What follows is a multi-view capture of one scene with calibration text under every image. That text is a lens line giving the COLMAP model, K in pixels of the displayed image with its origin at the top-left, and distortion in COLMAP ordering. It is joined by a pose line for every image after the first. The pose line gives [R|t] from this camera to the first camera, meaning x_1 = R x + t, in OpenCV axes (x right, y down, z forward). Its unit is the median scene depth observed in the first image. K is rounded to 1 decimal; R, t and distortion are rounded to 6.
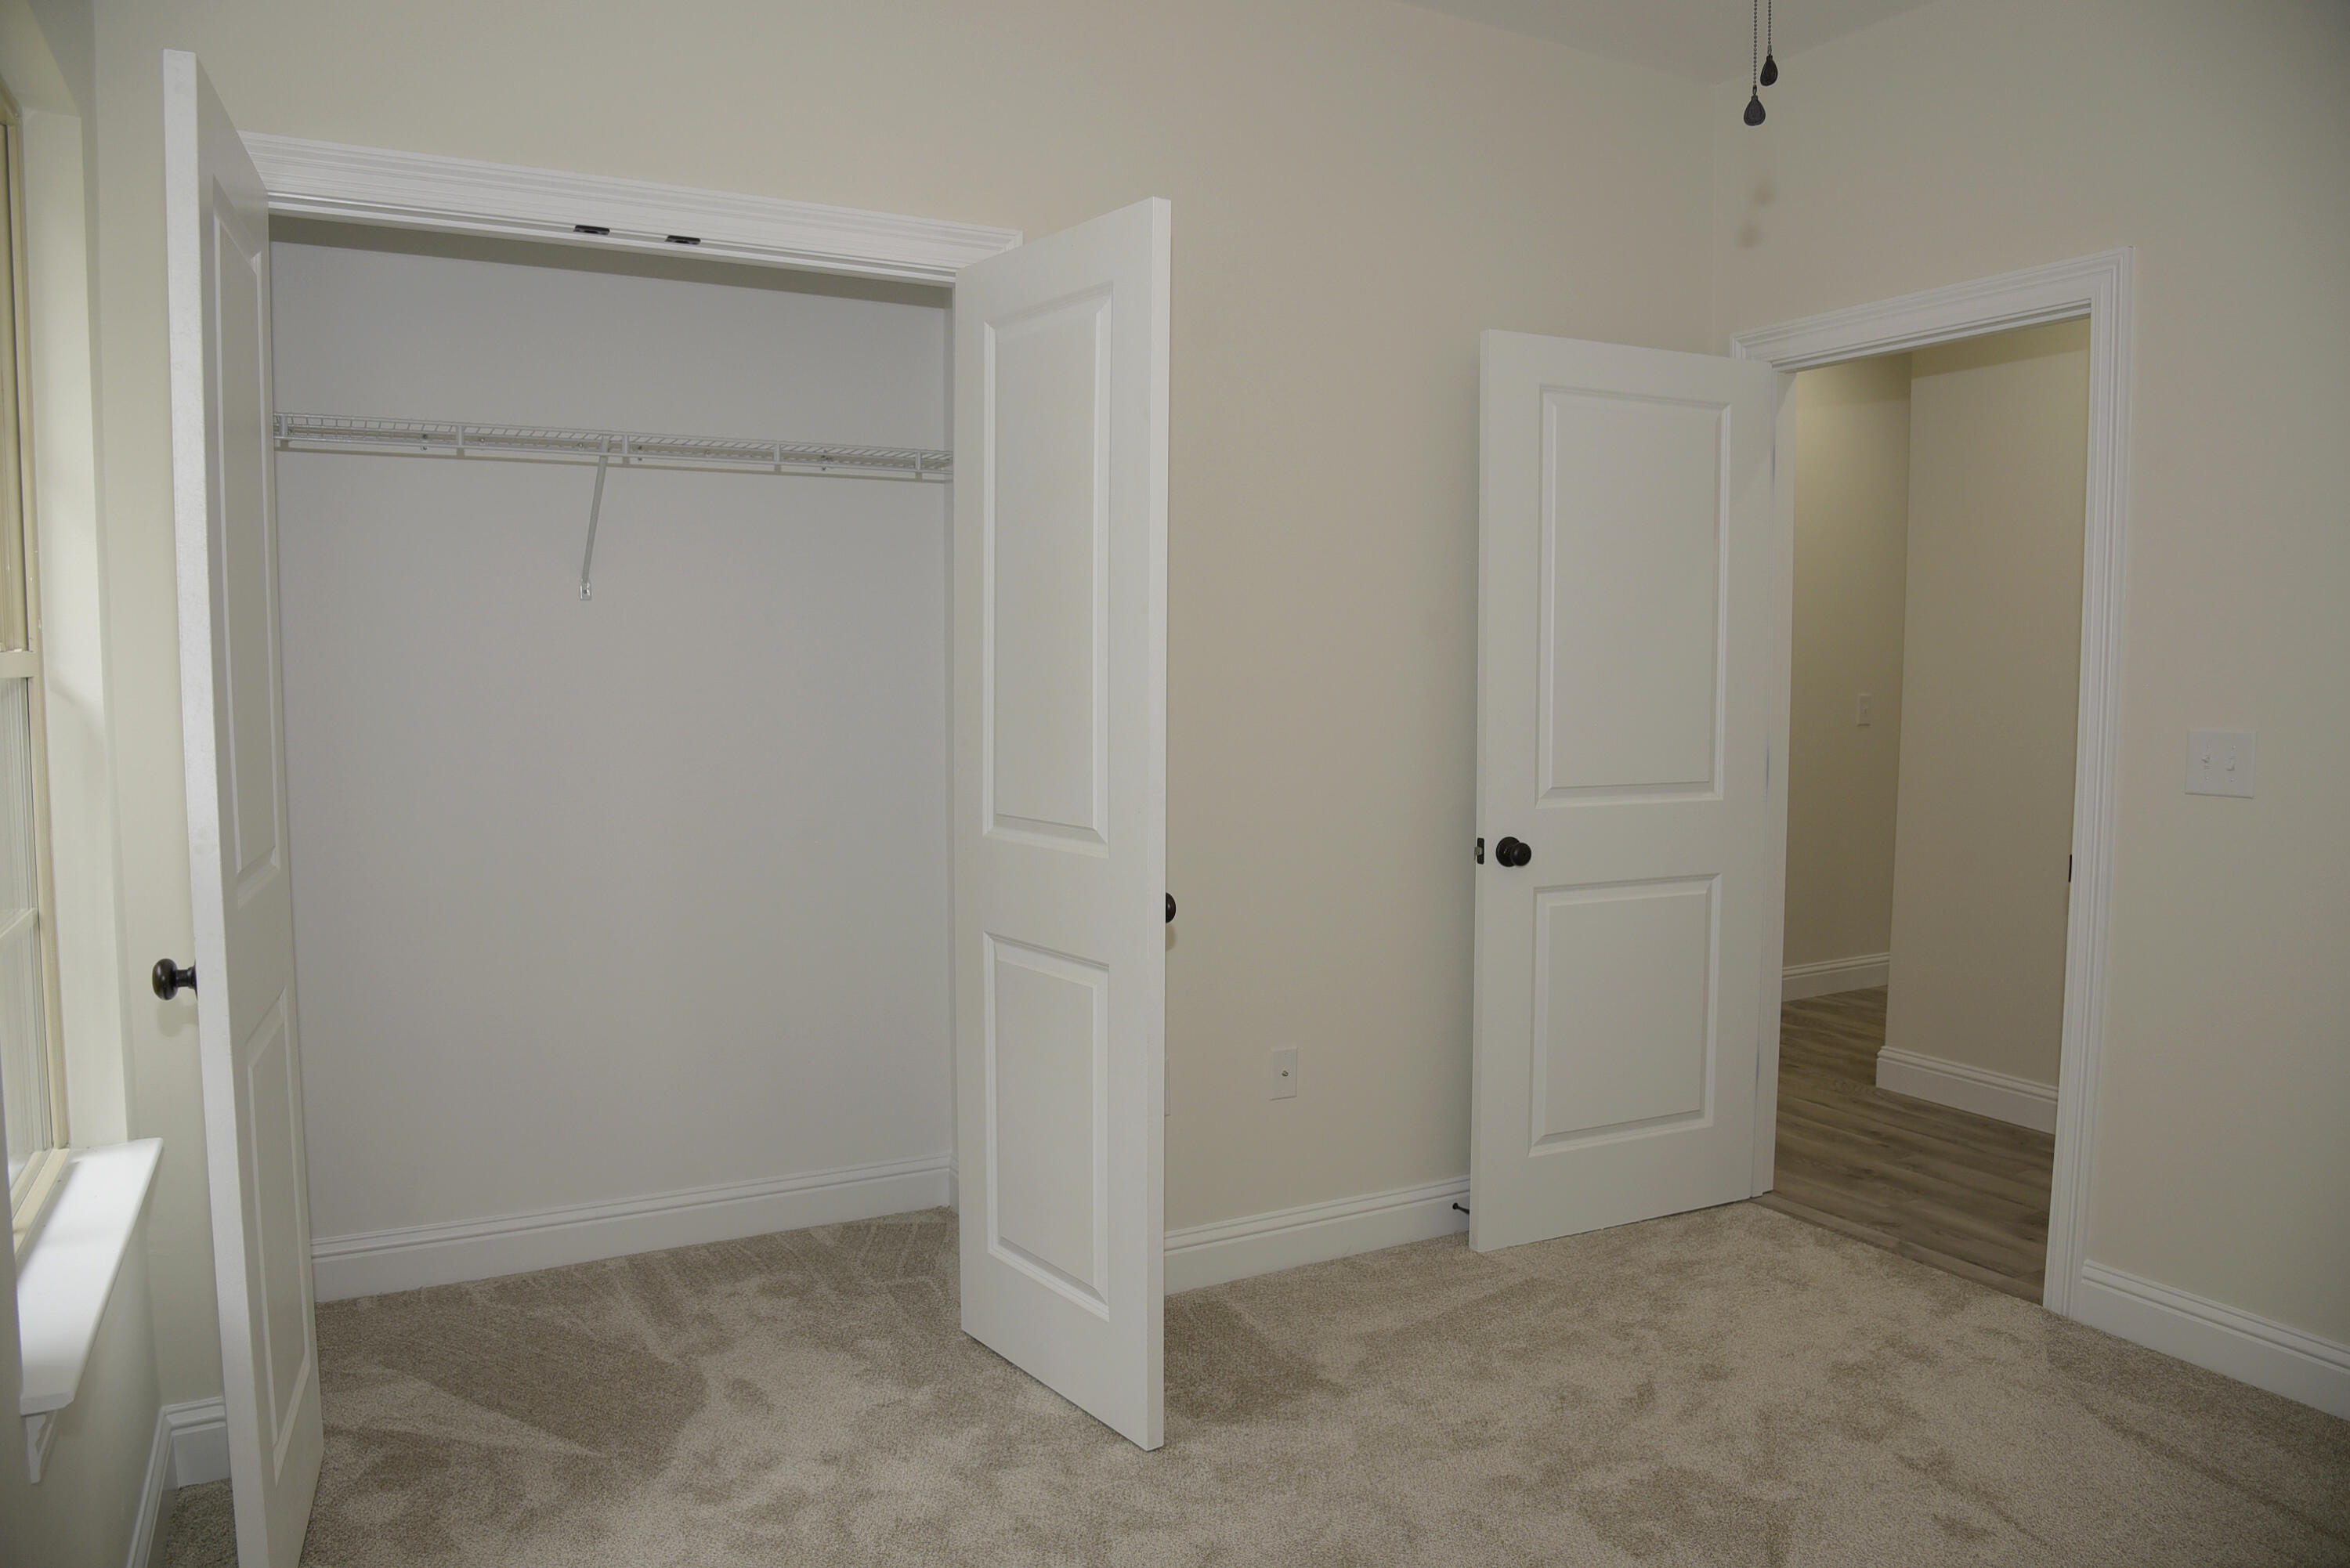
lens RADIAL K [[1638.0, 0, 1178.8], [0, 1638.0, 798.1], [0, 0, 1]] dist [-0.092444, 0.033839]
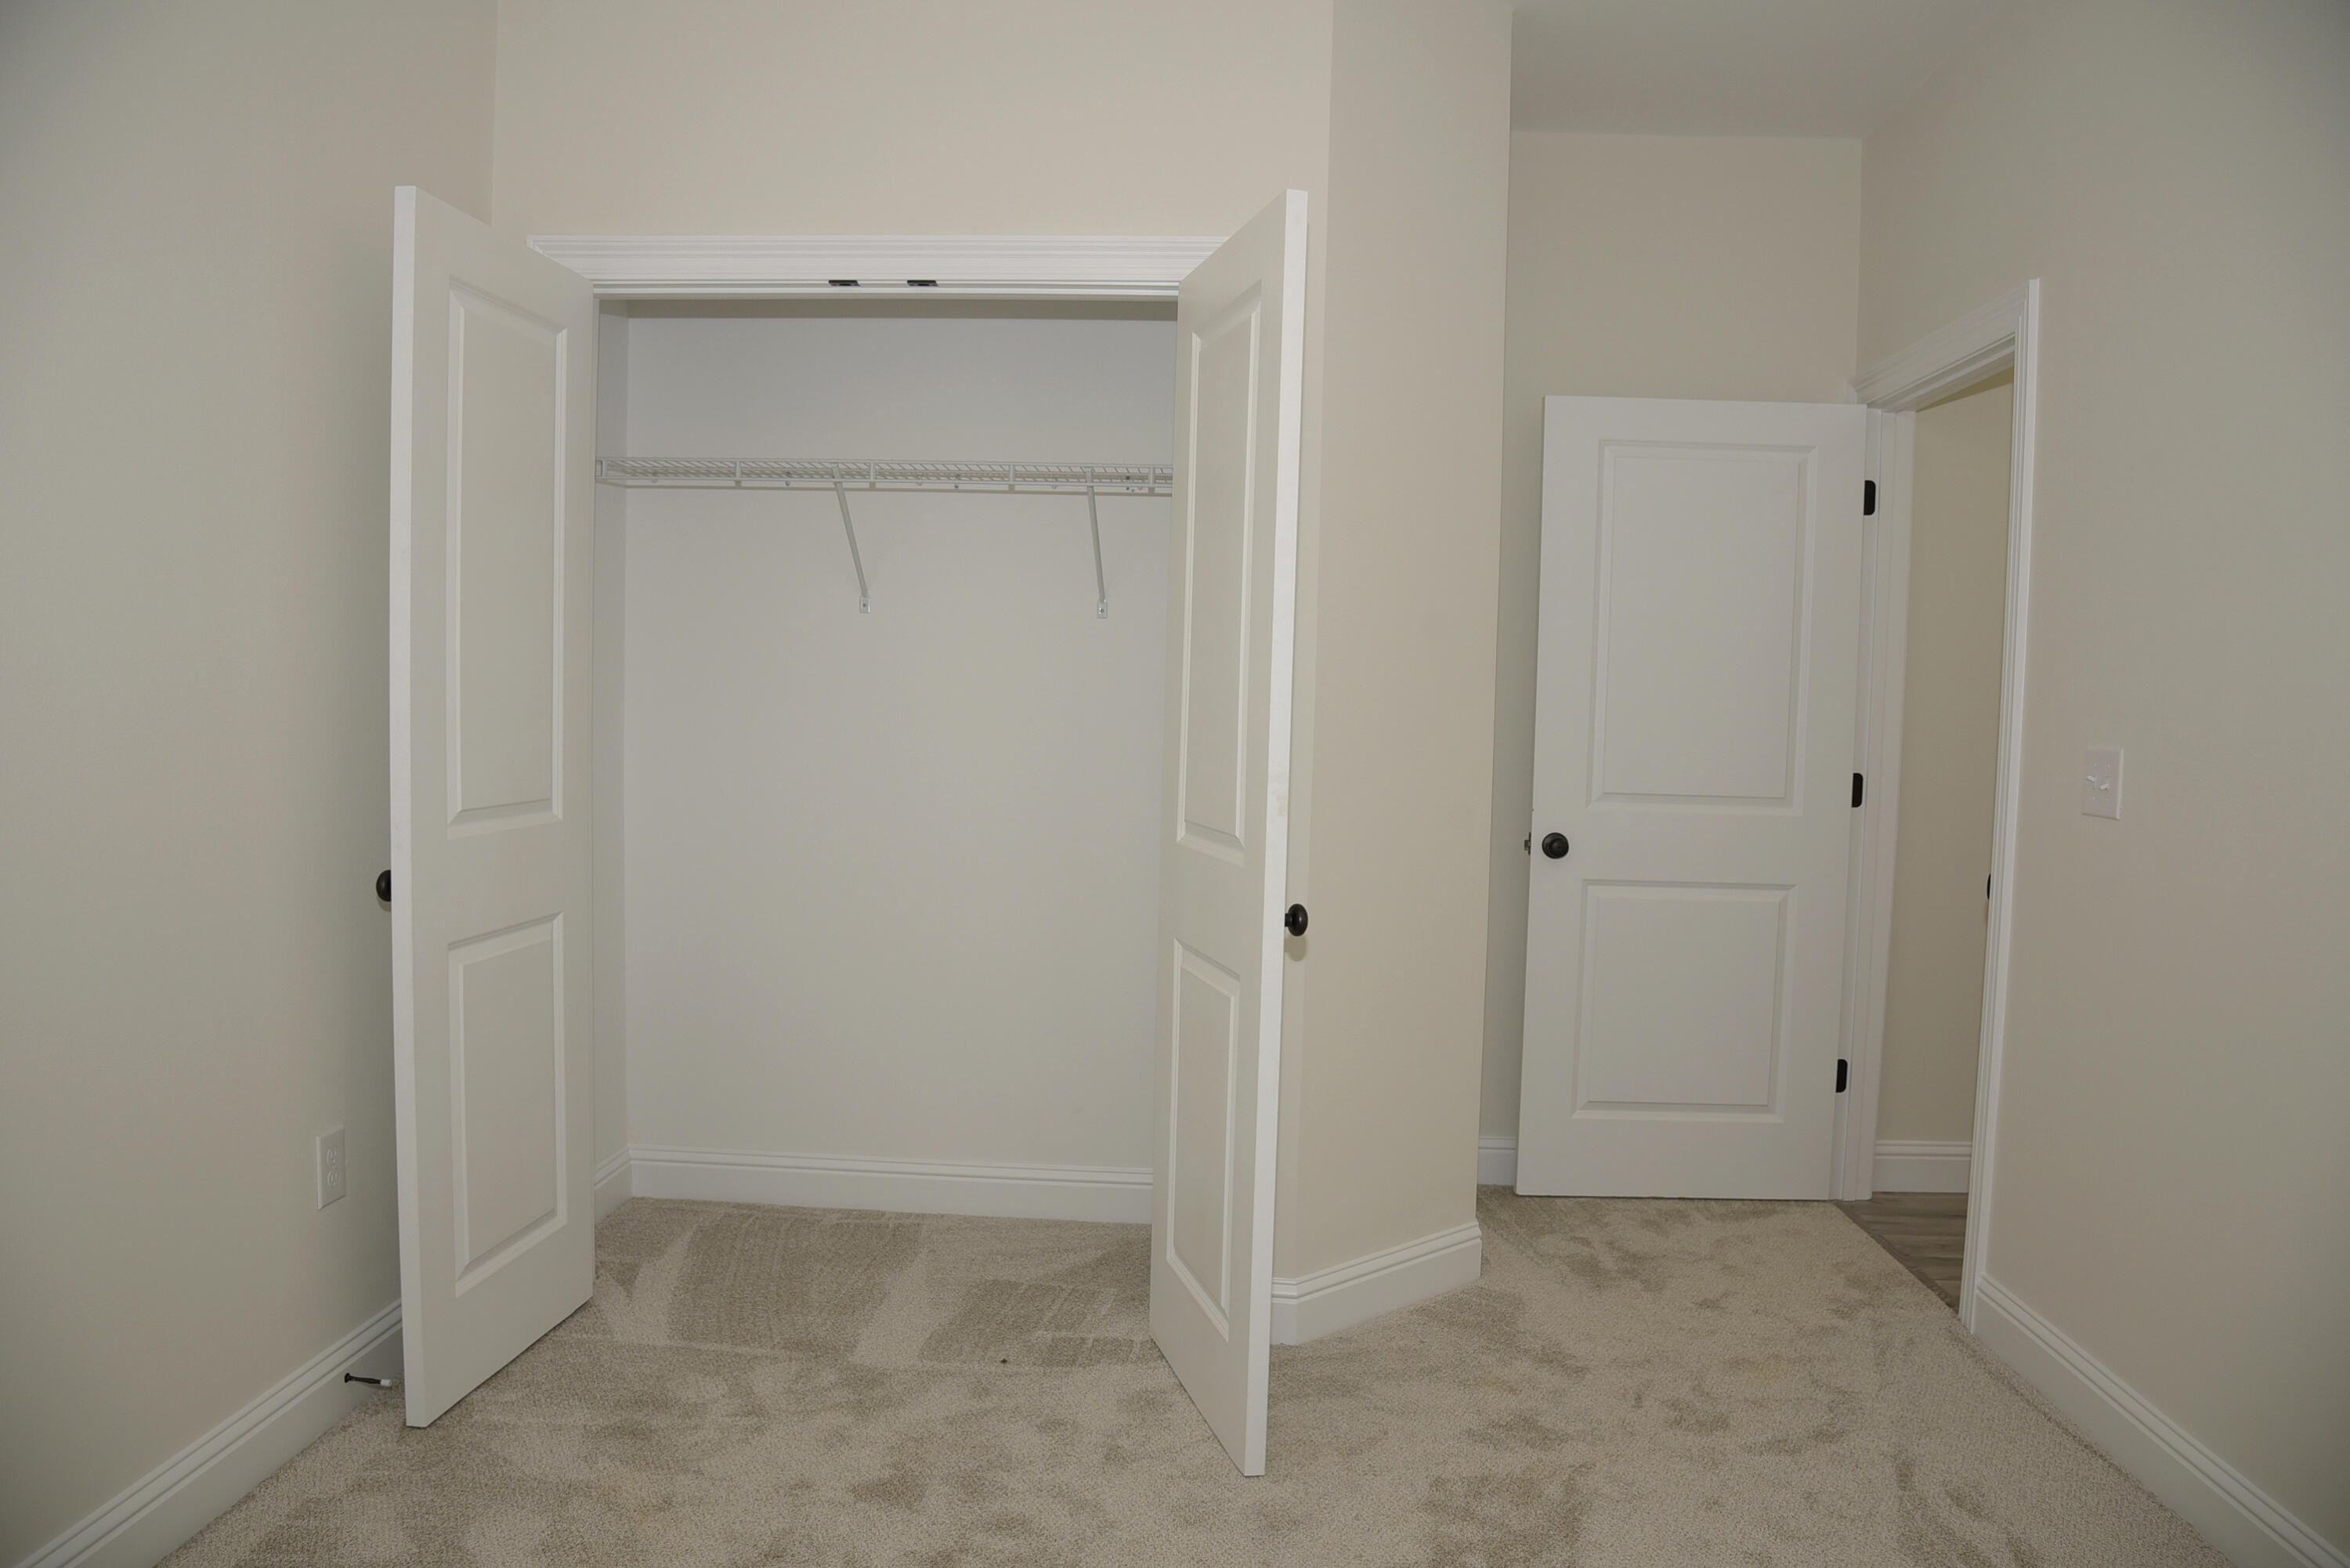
lens RADIAL K [[1531.2, 0, 1167.8], [0, 1531.2, 771.7], [0, 0, 1]] dist [0.000383, -0.000613]
pose [[0.840923, 0.050073, -0.538833, 0.391992], [-0.063961, 0.997927, -0.007083, -0.014321], [0.537362, 0.040420, 0.842383, 0.204190]]
